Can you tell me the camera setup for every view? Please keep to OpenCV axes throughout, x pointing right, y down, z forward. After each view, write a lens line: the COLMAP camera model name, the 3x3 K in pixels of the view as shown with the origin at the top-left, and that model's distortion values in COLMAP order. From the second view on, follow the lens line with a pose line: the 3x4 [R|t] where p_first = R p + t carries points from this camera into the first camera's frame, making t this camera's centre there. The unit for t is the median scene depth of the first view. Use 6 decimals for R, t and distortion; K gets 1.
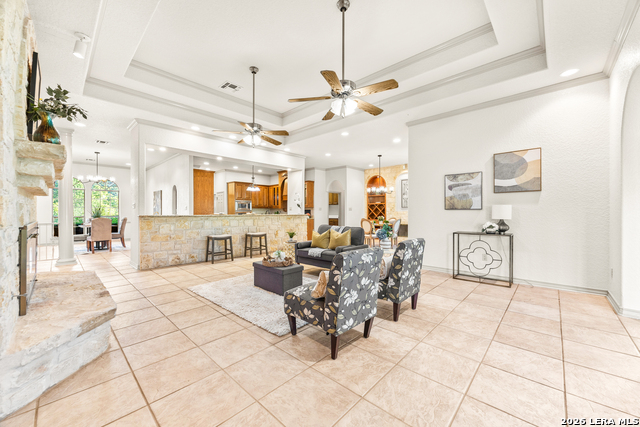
lens RADIAL K [[247.4, 0, 319.1], [0, 247.4, 210.5], [0, 0, 1]] dist [-0.008142, 0.001130]
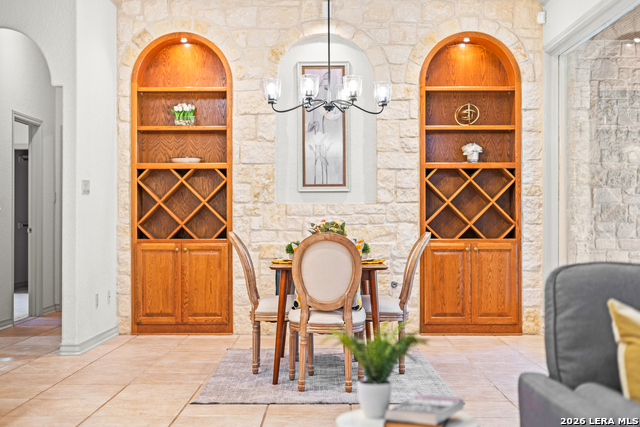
lens RADIAL K [[899.1, 0, 322.6], [0, 899.1, 217.3], [0, 0, 1]] dist [-0.023752, 0.000000]
pose [[0.728135, 0.004745, 0.685417, -0.428909], [-0.006572, 0.999978, 0.000059, 0.034059], [-0.685402, -0.004548, 0.728151, 0.726805]]
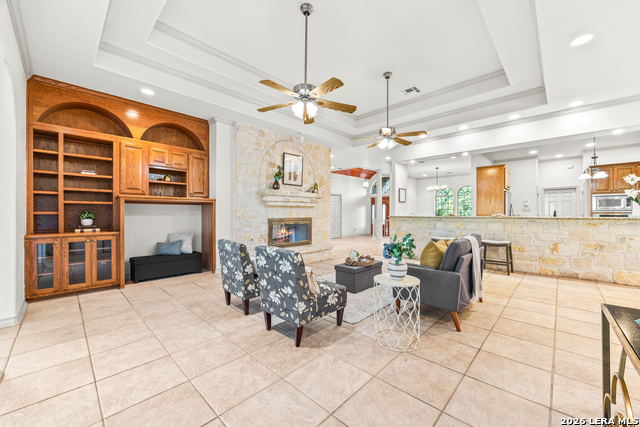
lens RADIAL K [[247.4, 0, 321.2], [0, 247.4, 212.0], [0, 0, 1]] dist [-0.008142, 0.001130]
pose [[0.004979, -0.004876, -0.999976, 0.631175], [0.008701, 0.999950, -0.004833, 0.001347], [0.999950, -0.008677, 0.005021, 0.602373]]
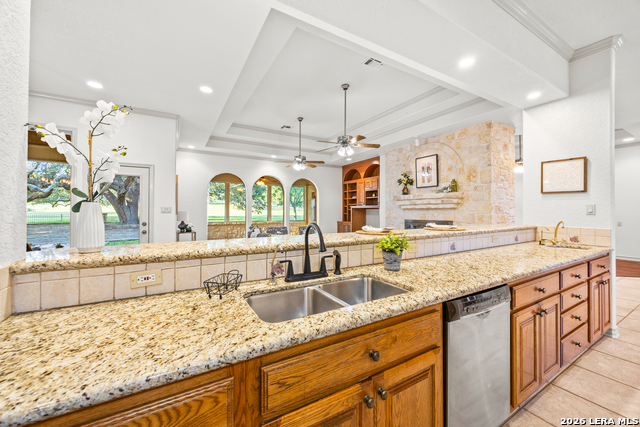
lens RADIAL K [[247.4, 0, 318.9], [0, 247.4, 208.0], [0, 0, 1]] dist [-0.008142, 0.001130]
pose [[-0.962801, 0.003891, 0.270184, -0.363070], [-0.001720, 0.999788, -0.020528, -0.009752], [-0.270206, -0.020229, -0.962590, 1.728291]]
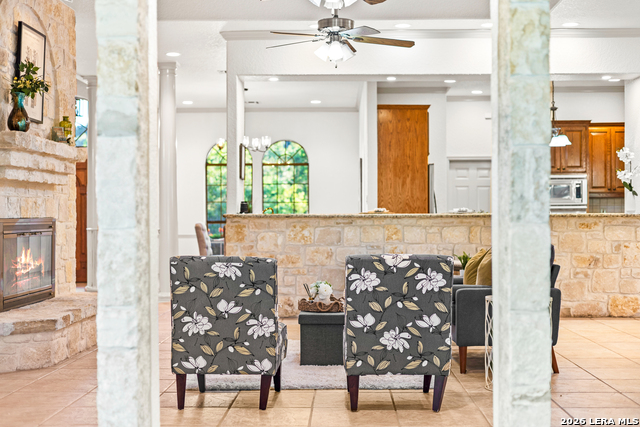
lens RADIAL K [[922.9, 0, 320.2], [0, 922.9, 213.1], [0, 0, 1]] dist [-0.097408, 0.000000]
pose [[0.672624, -0.004334, -0.739971, 0.840952], [0.007053, 0.999975, 0.000555, 0.017391], [0.739950, -0.005592, 0.672638, -0.169143]]
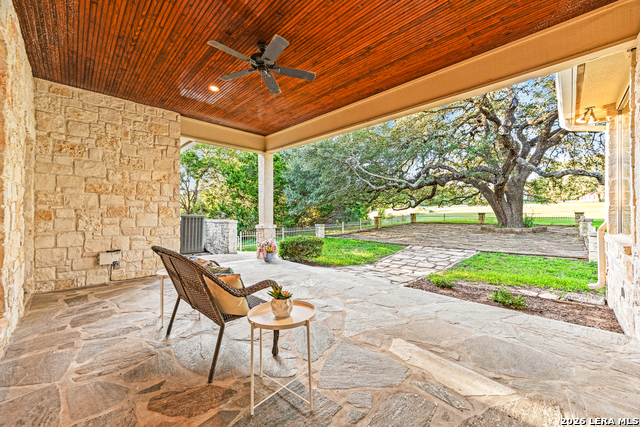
lens RADIAL K [[247.4, 0, 318.2], [0, 247.4, 212.8], [0, 0, 1]] dist [-0.008142, 0.001130]
pose [[0.022371, 0.003467, 0.999744, 0.566238], [-0.006153, 0.999976, -0.003330, 0.022920], [-0.999731, -0.006077, 0.022392, 1.030180]]
